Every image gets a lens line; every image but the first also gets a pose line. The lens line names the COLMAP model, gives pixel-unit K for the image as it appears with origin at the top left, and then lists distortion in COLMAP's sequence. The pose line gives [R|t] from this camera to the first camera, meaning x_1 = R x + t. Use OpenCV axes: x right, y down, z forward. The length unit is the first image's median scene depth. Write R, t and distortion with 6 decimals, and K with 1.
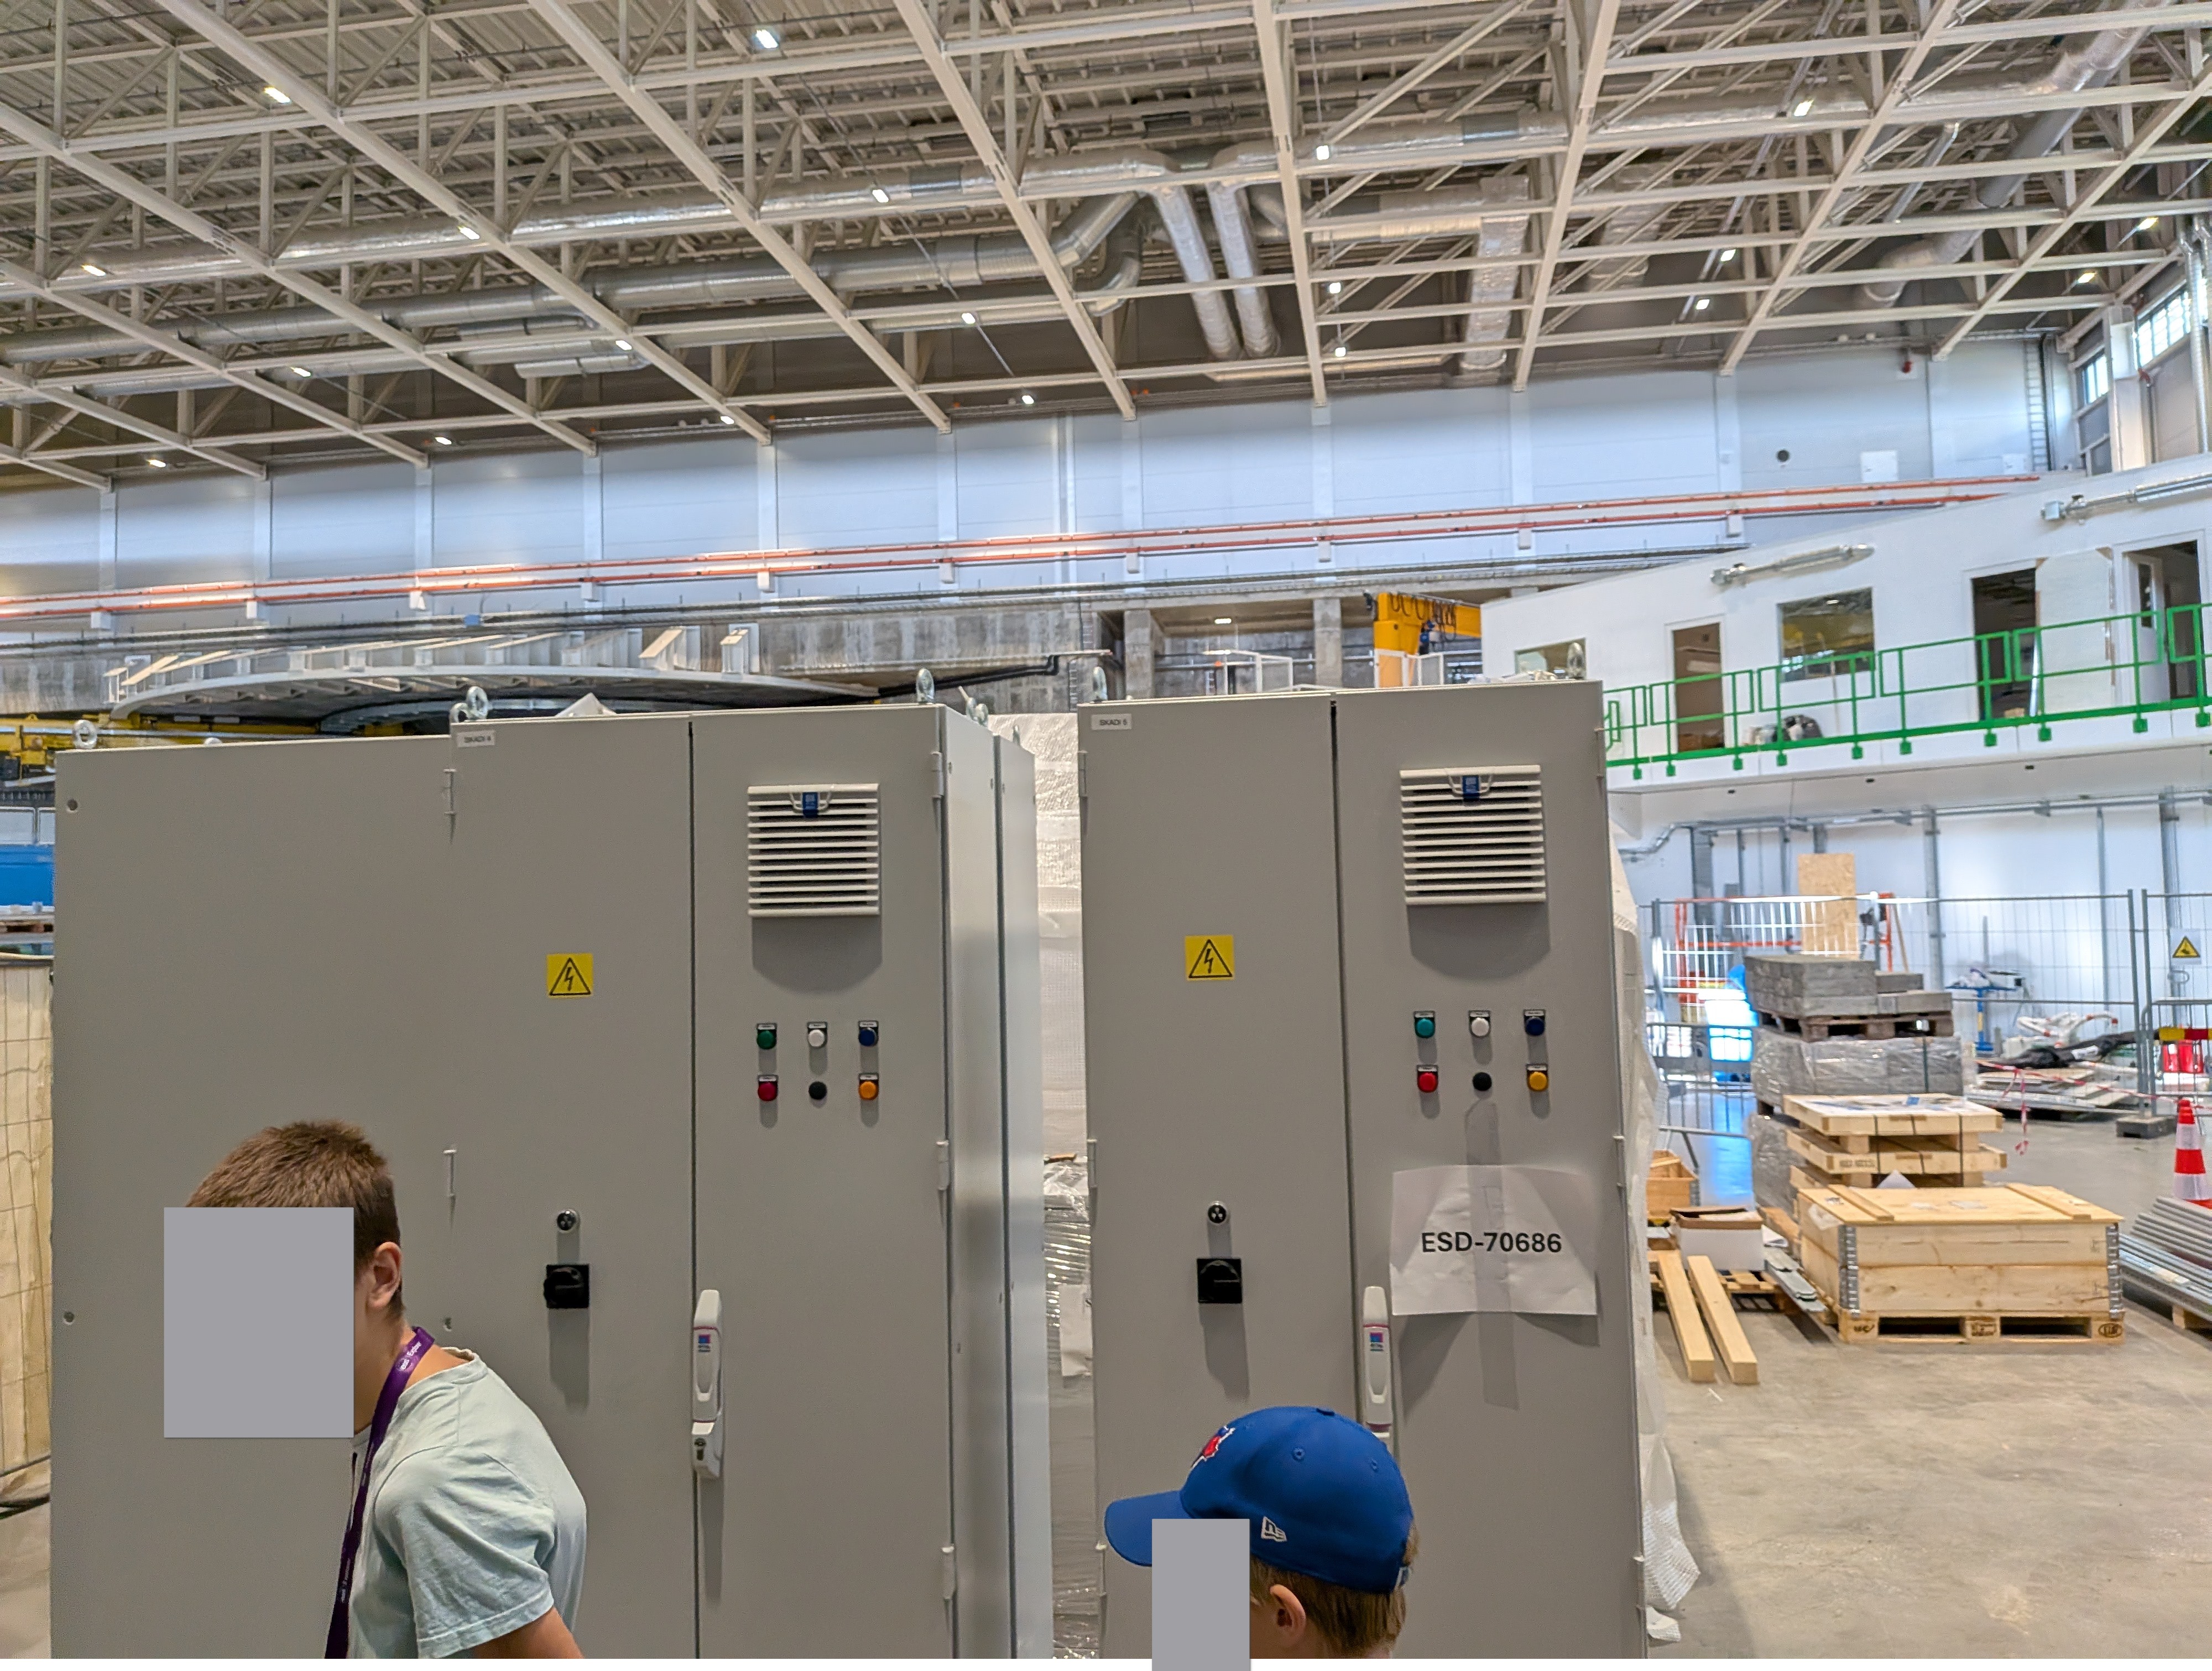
lens RADIAL K [[1475.4, 0, 1085.9], [0, 1475.4, 861.1], [0, 0, 1]] dist [0.009340, -0.013582]
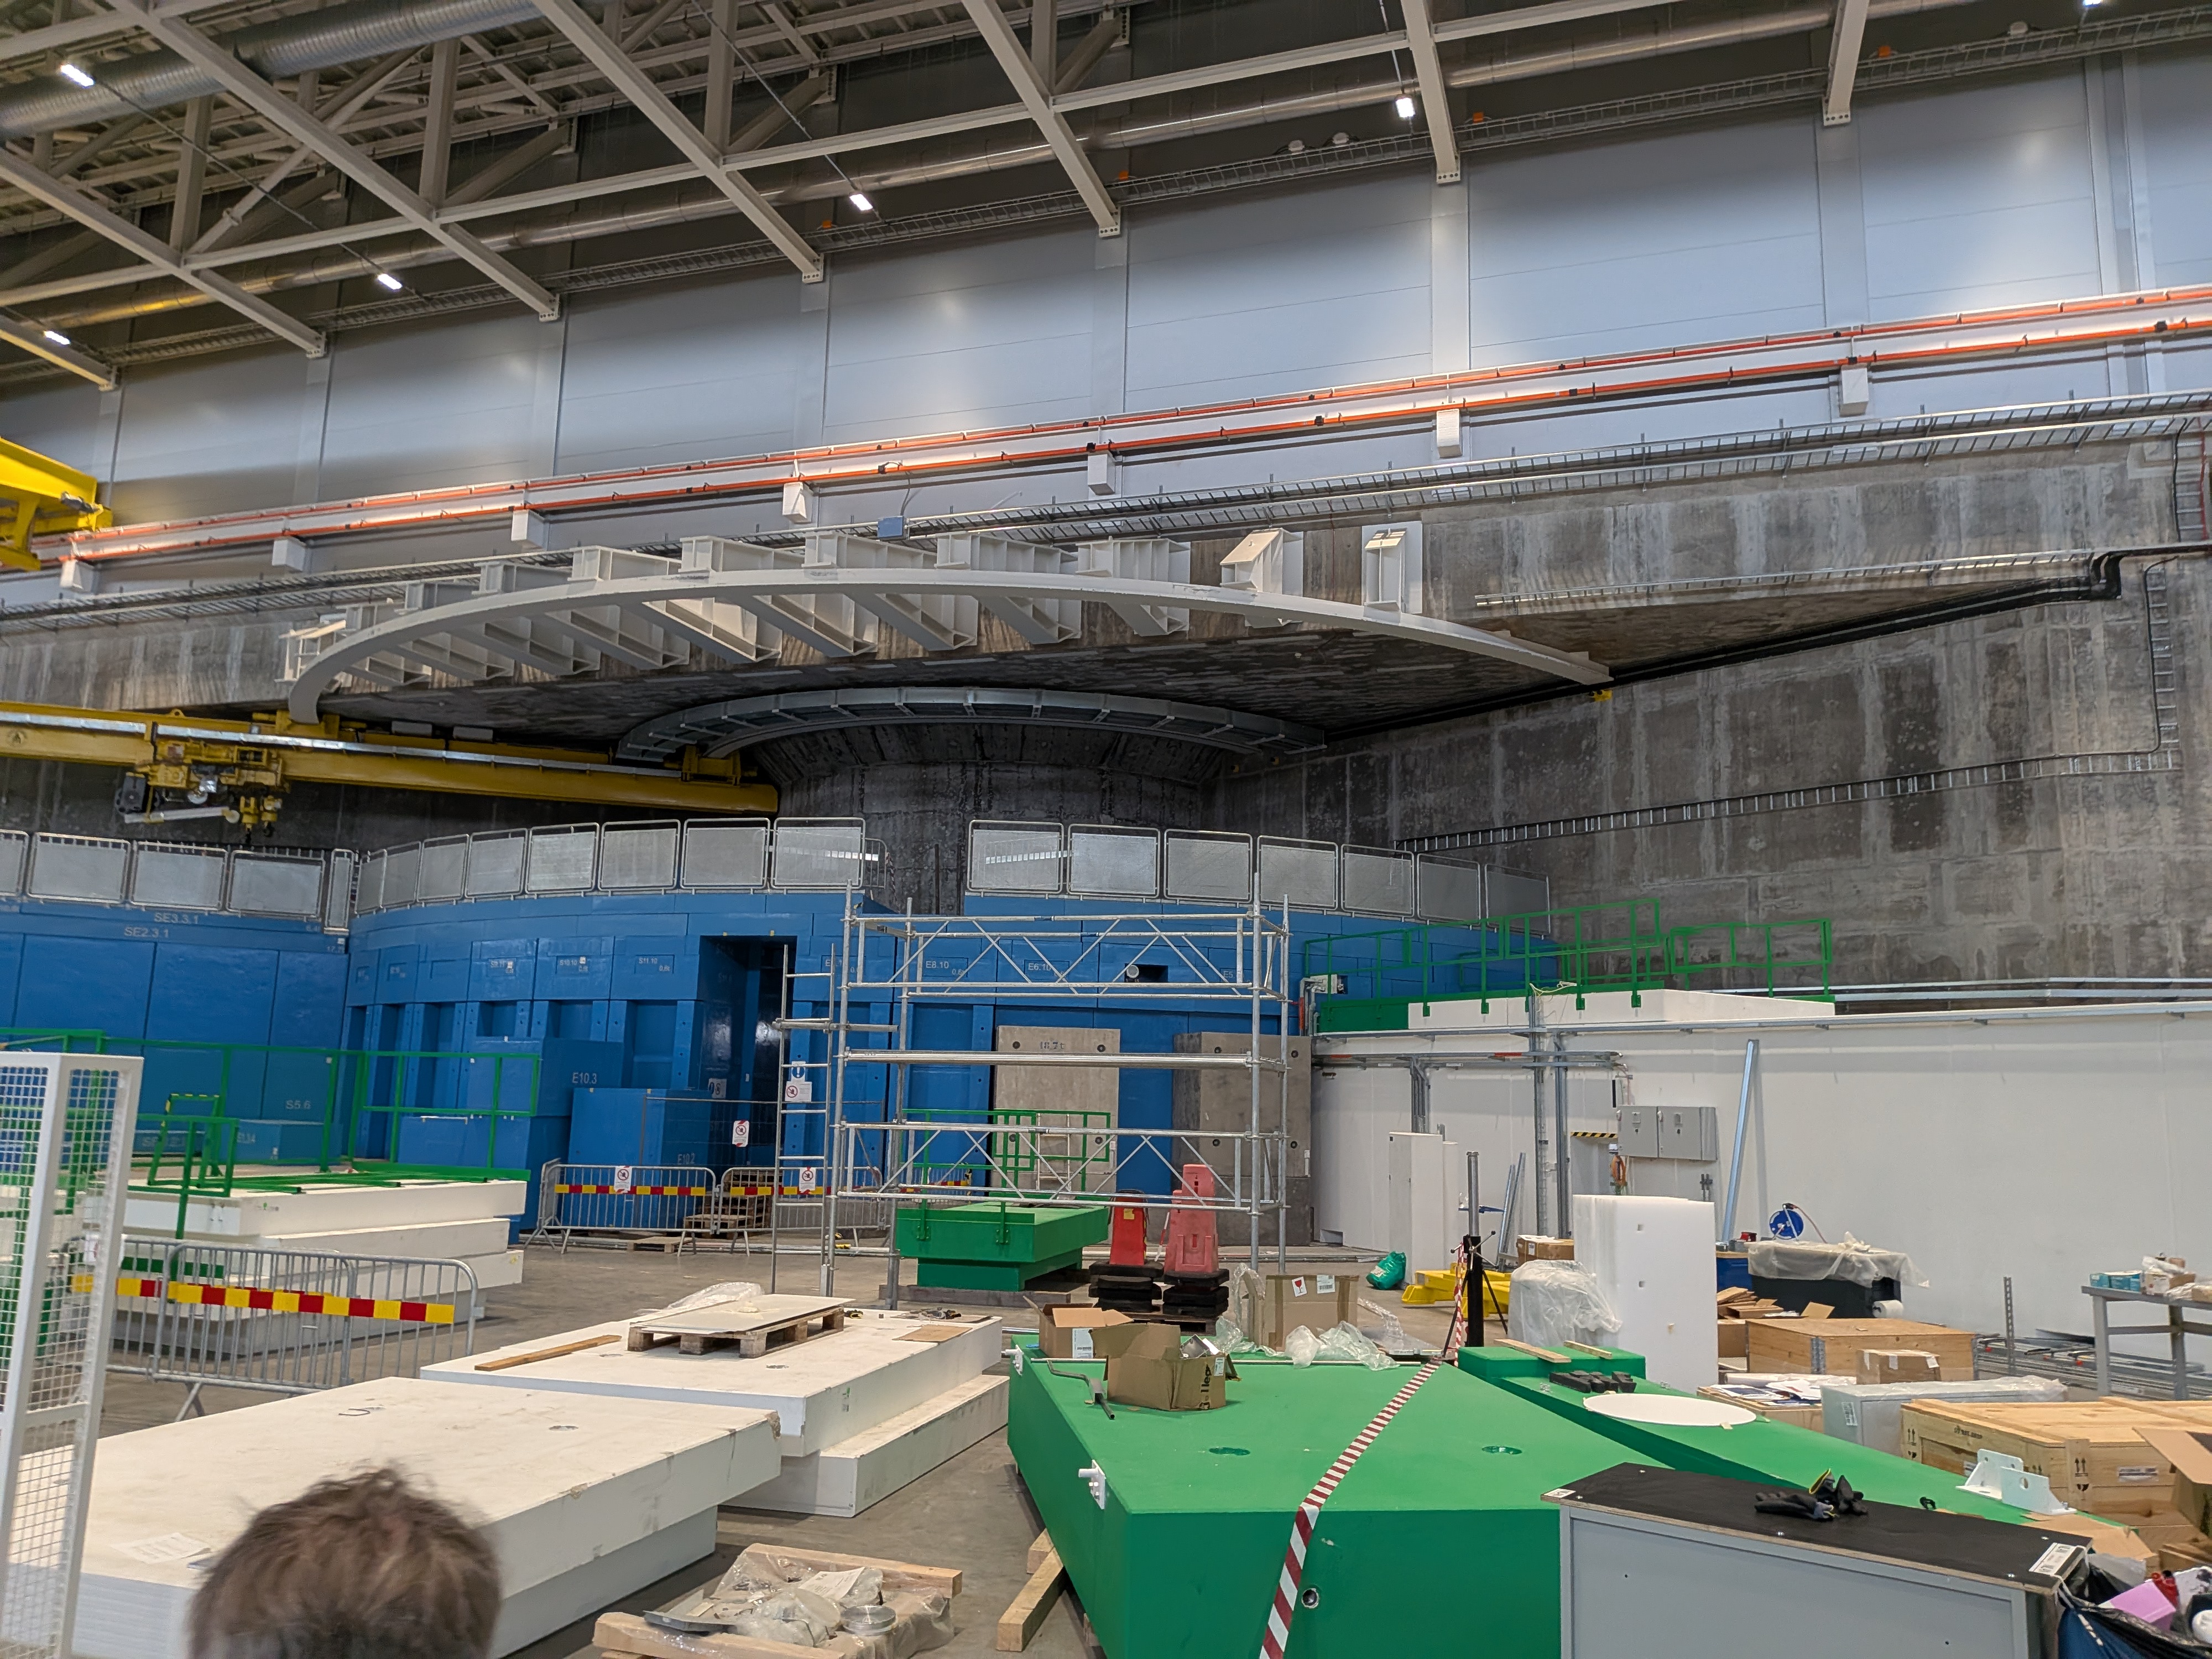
lens RADIAL K [[1601.4, 0, 1092.7], [0, 1601.4, 851.8], [0, 0, 1]] dist [0.050740, -0.077294]
pose [[0.982604, 0.019919, -0.184641, -0.230377], [-0.039541, 0.993873, -0.103211, 0.015164], [0.181454, 0.108716, 0.977372, 0.451252]]
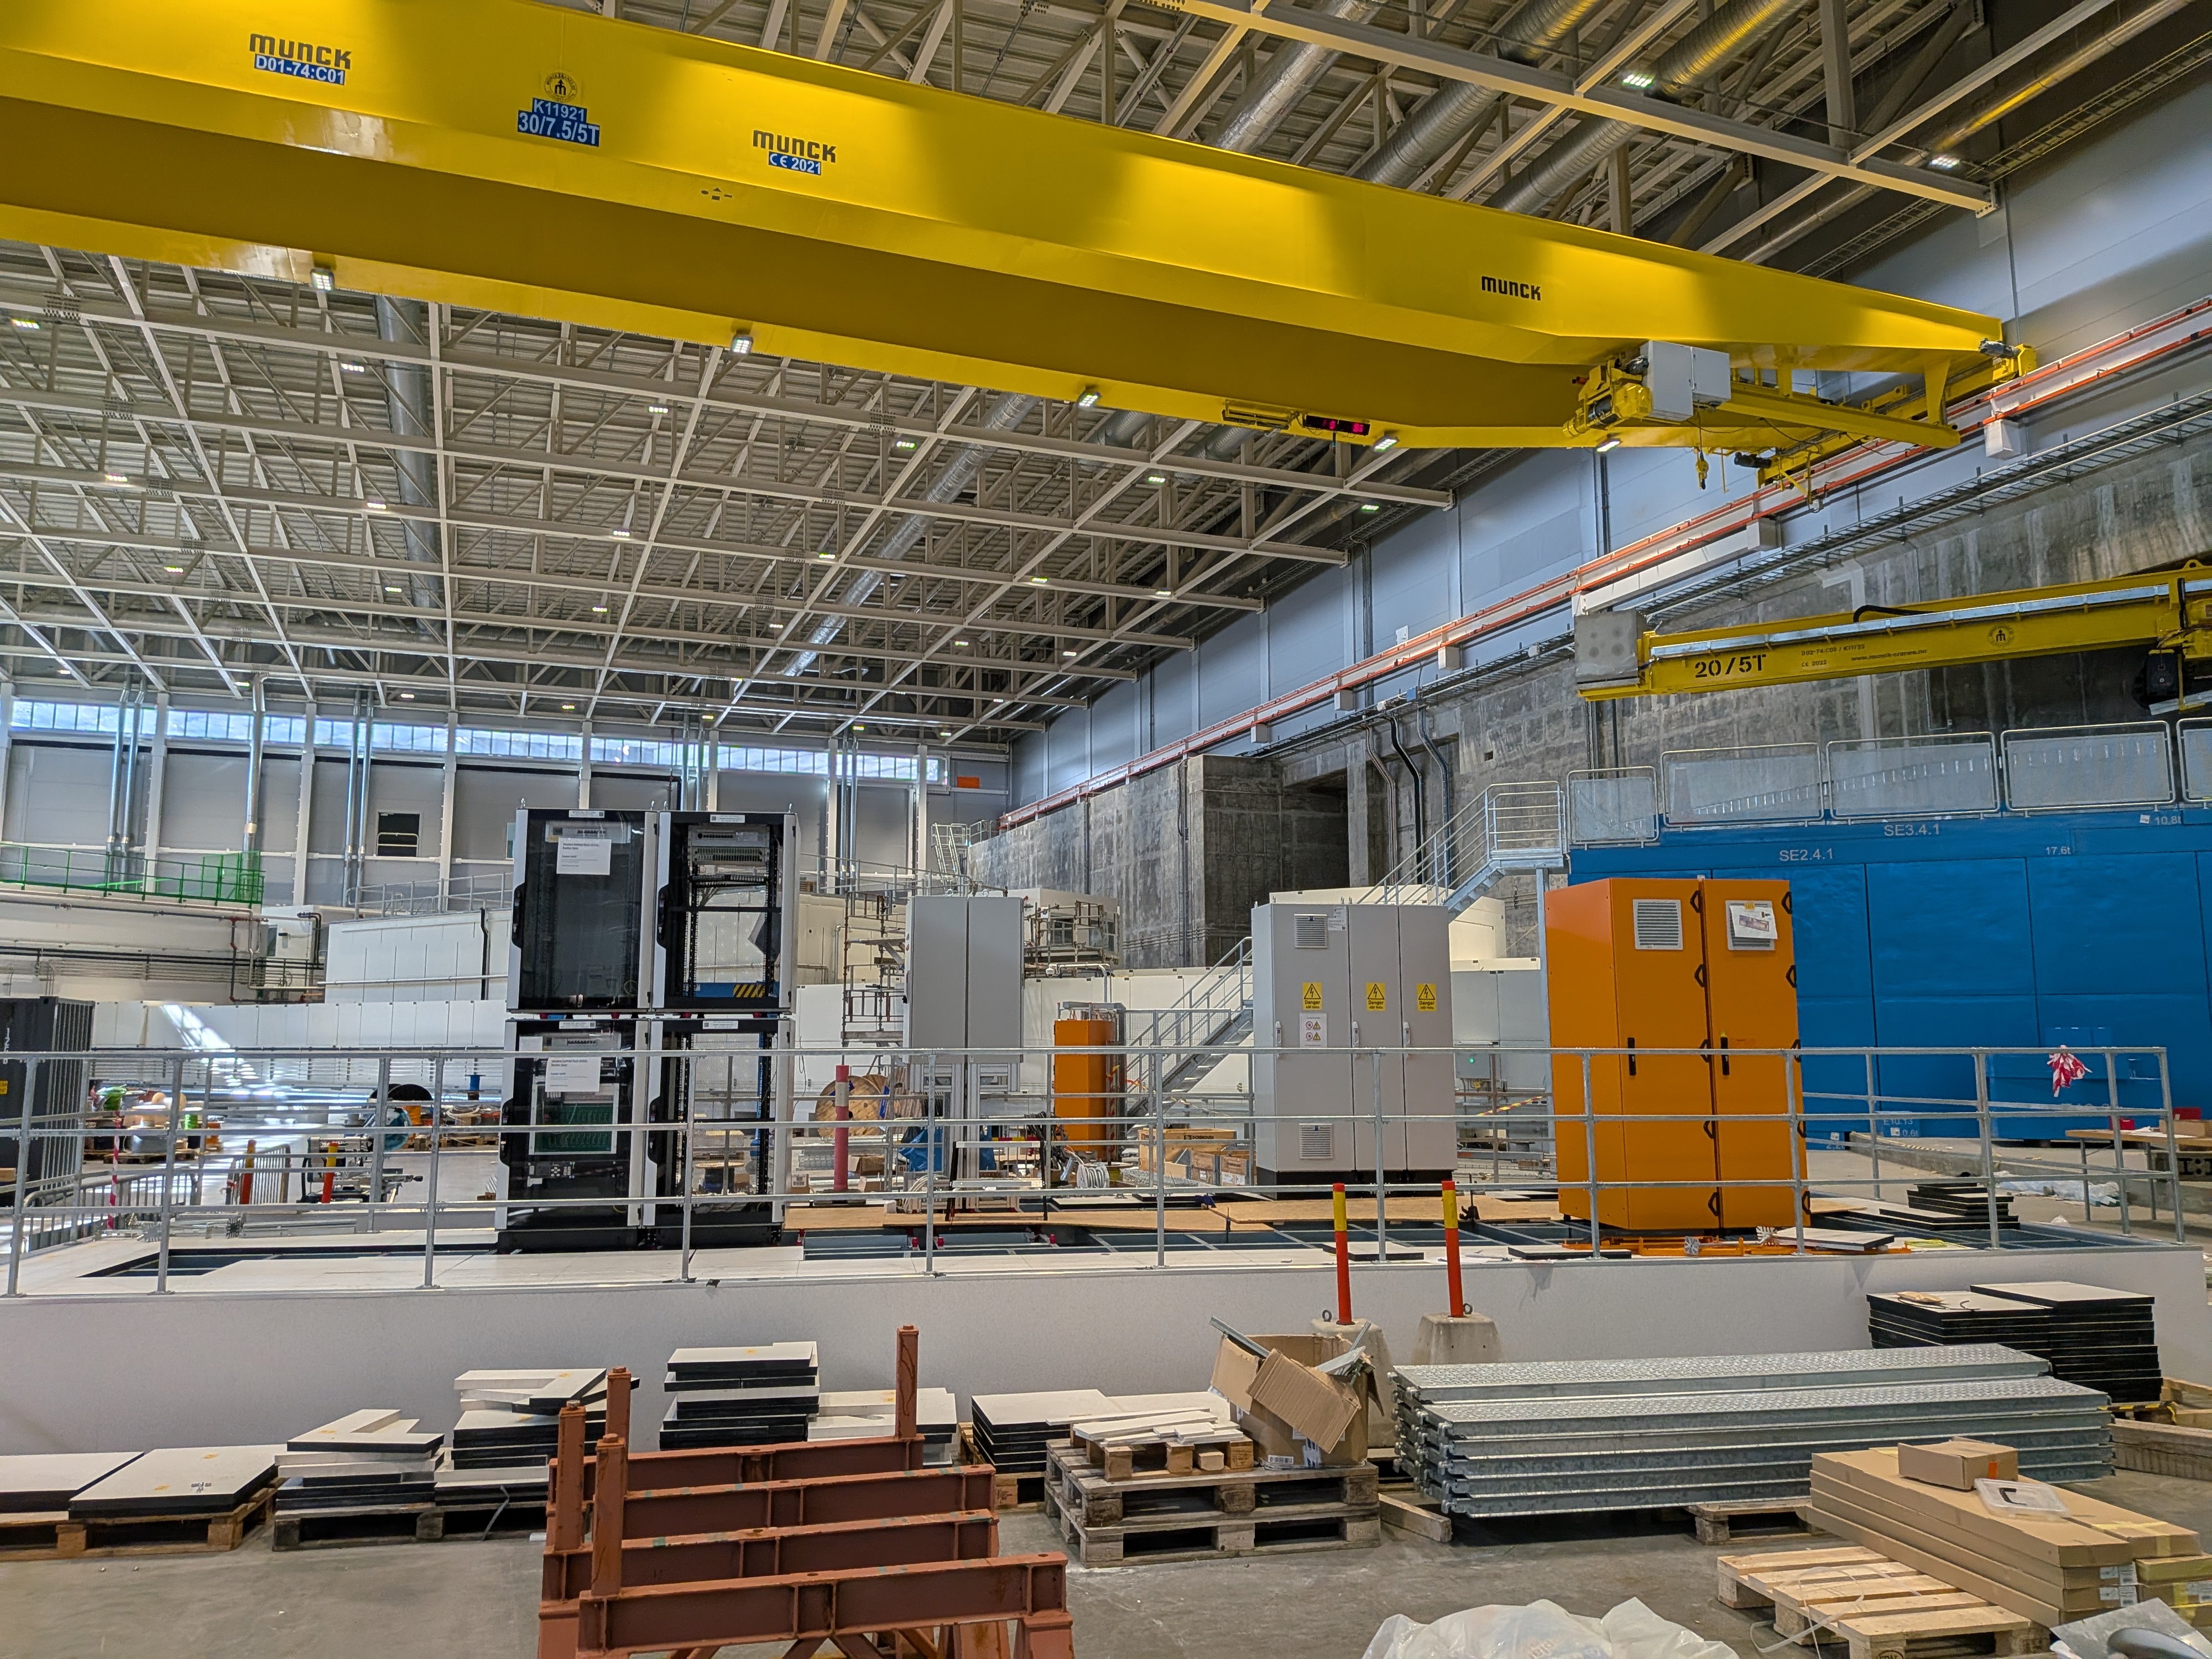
lens RADIAL K [[1601.4, 0, 1094.9], [0, 1601.4, 815.8], [0, 0, 1]] dist [0.050740, -0.077294]
pose [[0.485943, -0.103090, -0.867889, -0.479954], [0.030349, 0.994411, -0.101126, 0.025459], [0.873463, 0.022802, 0.486355, 0.480411]]
